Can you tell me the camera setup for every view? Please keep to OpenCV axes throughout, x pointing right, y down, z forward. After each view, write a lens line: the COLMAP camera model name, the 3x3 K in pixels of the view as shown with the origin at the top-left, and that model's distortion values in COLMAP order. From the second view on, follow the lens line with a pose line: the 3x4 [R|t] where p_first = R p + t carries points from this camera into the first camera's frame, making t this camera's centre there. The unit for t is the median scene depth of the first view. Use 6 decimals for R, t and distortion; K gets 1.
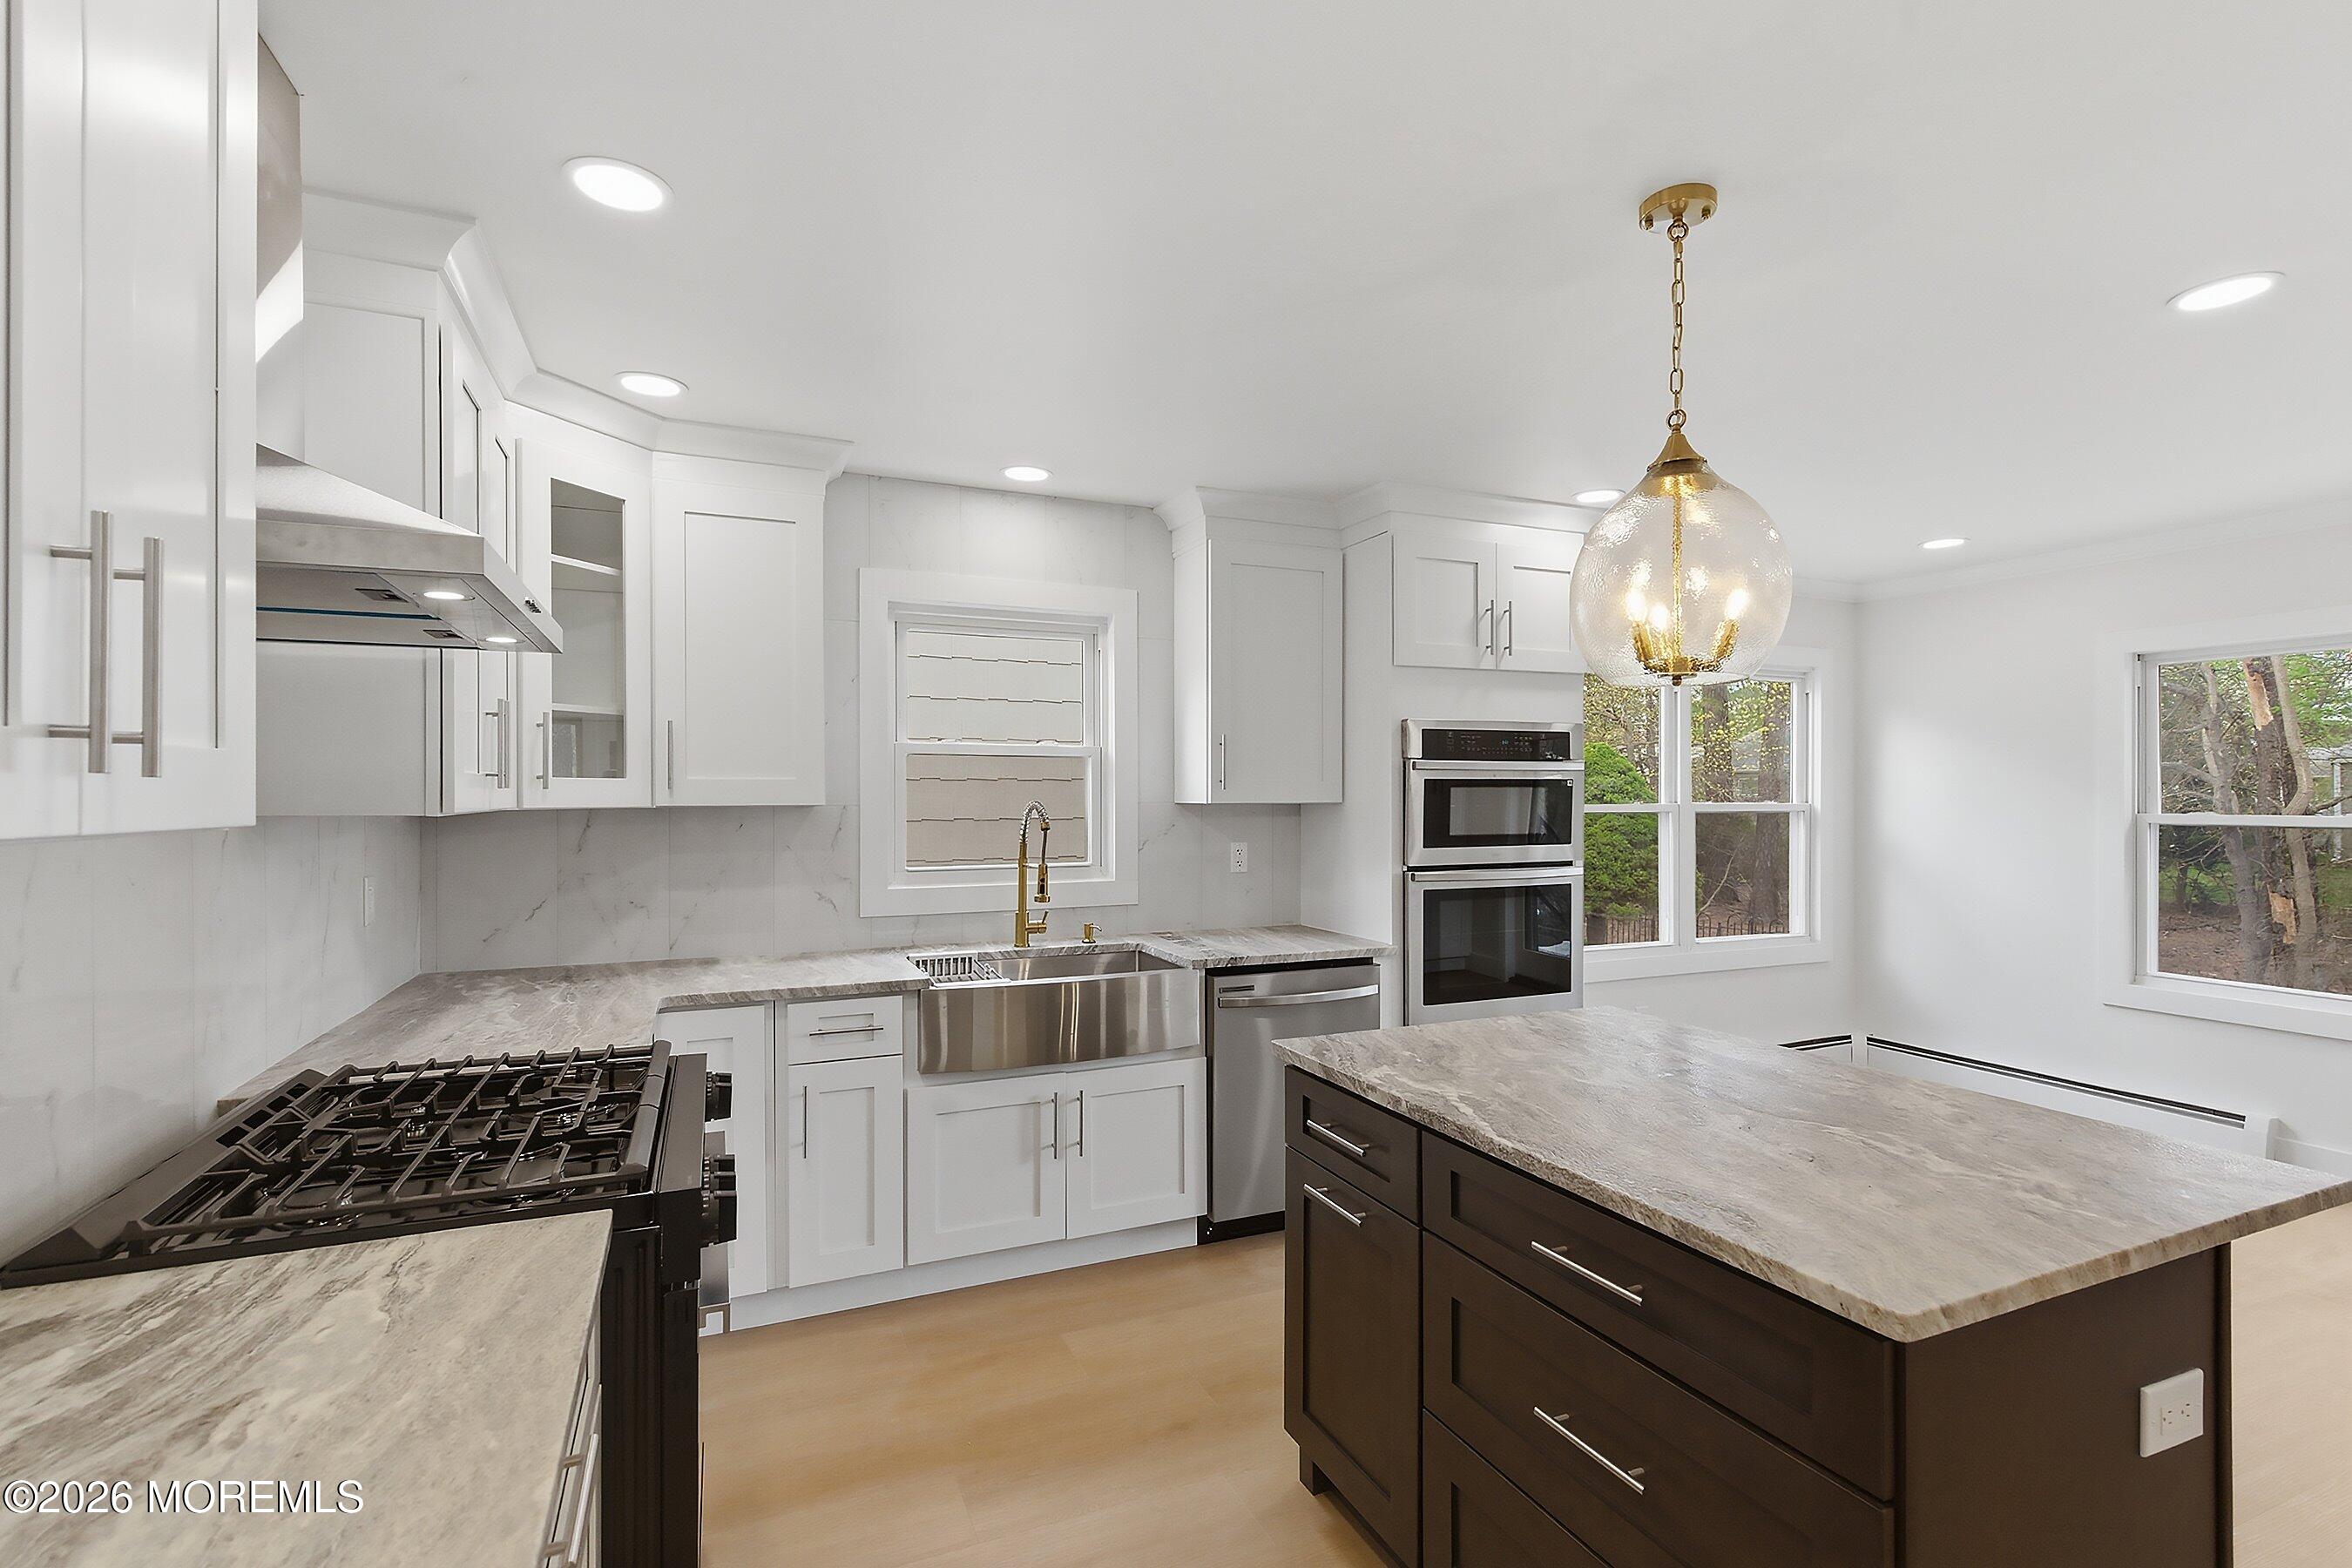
lens RADIAL K [[1070.7, 0, 1169.9], [0, 1070.7, 797.0], [0, 0, 1]] dist [0.000134, -0.000299]
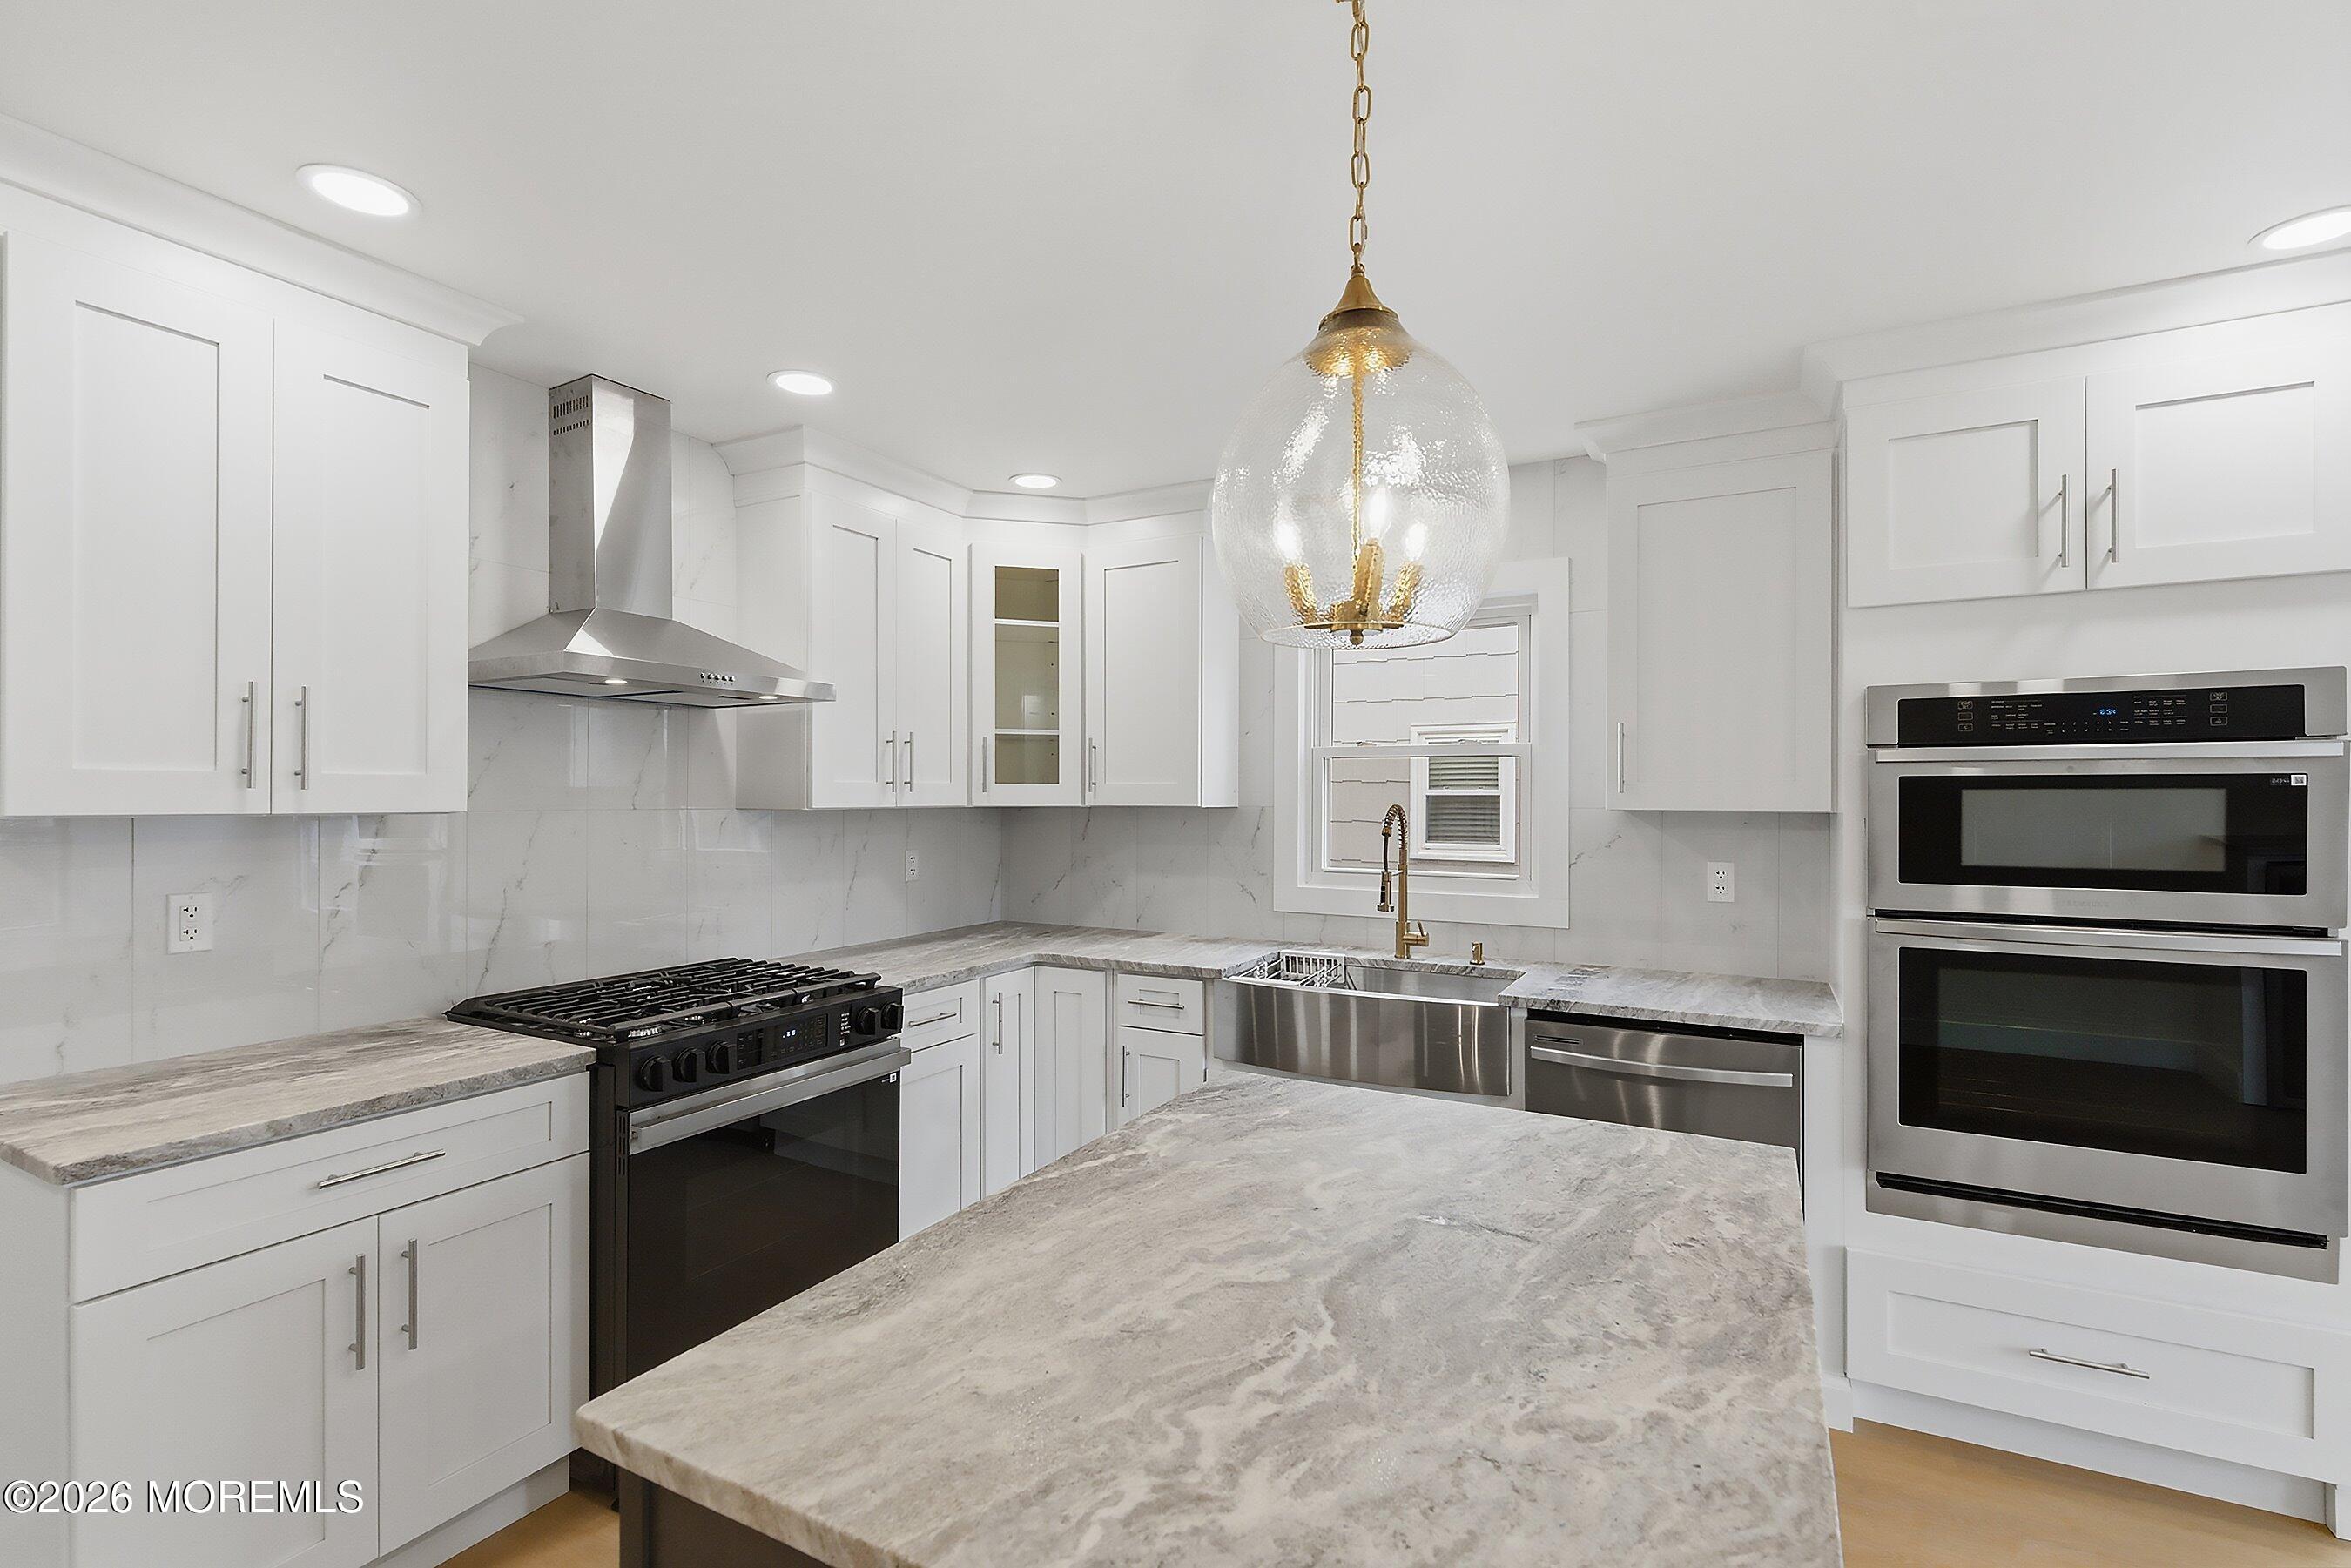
lens RADIAL K [[1076.2, 0, 1163.6], [0, 1076.2, 792.0], [0, 0, 1]] dist [0.000037, -0.000286]
pose [[0.613565, 0.000682, -0.789644, 0.538747], [-0.004723, 0.999985, -0.002806, -0.003922], [0.789630, 0.005451, 0.613559, 0.272310]]
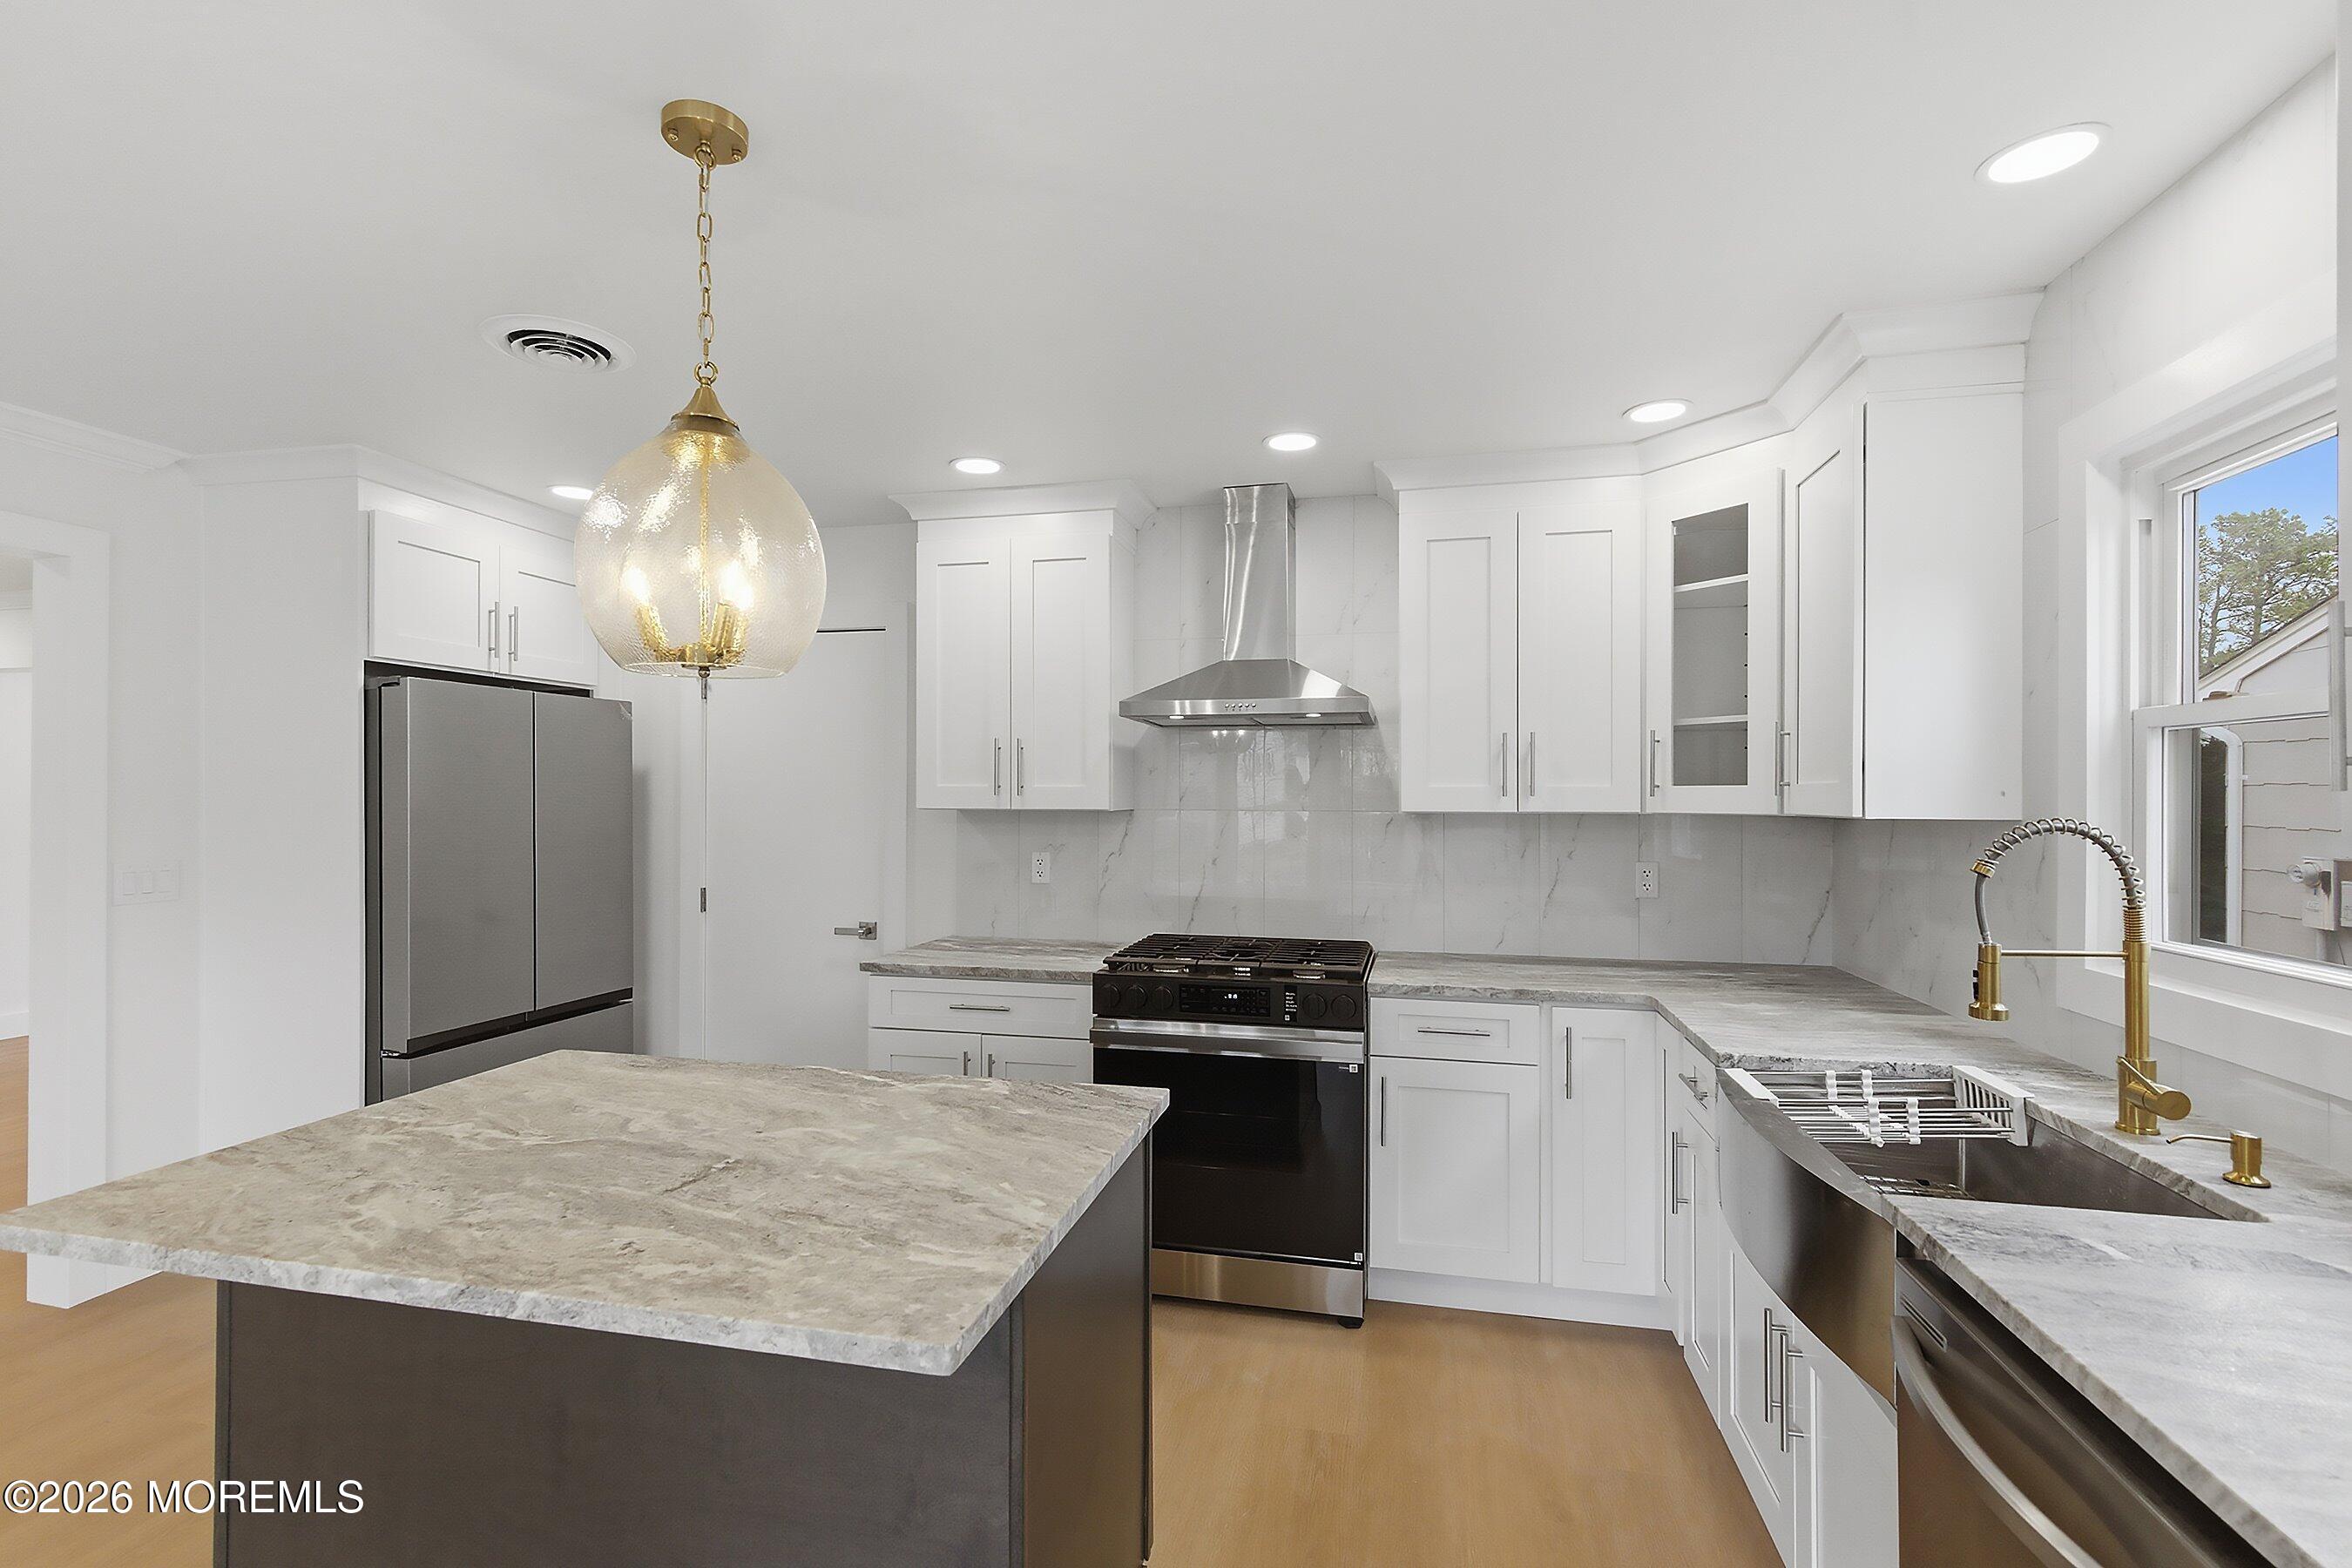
lens RADIAL K [[1070.7, 0, 1169.9], [0, 1070.7, 797.0], [0, 0, 1]] dist [0.000134, -0.000299]
pose [[-0.591186, -0.000166, -0.806535, 0.543668], [-0.004033, 0.999988, 0.002751, -0.006759], [0.806525, 0.004879, -0.591179, 1.039671]]
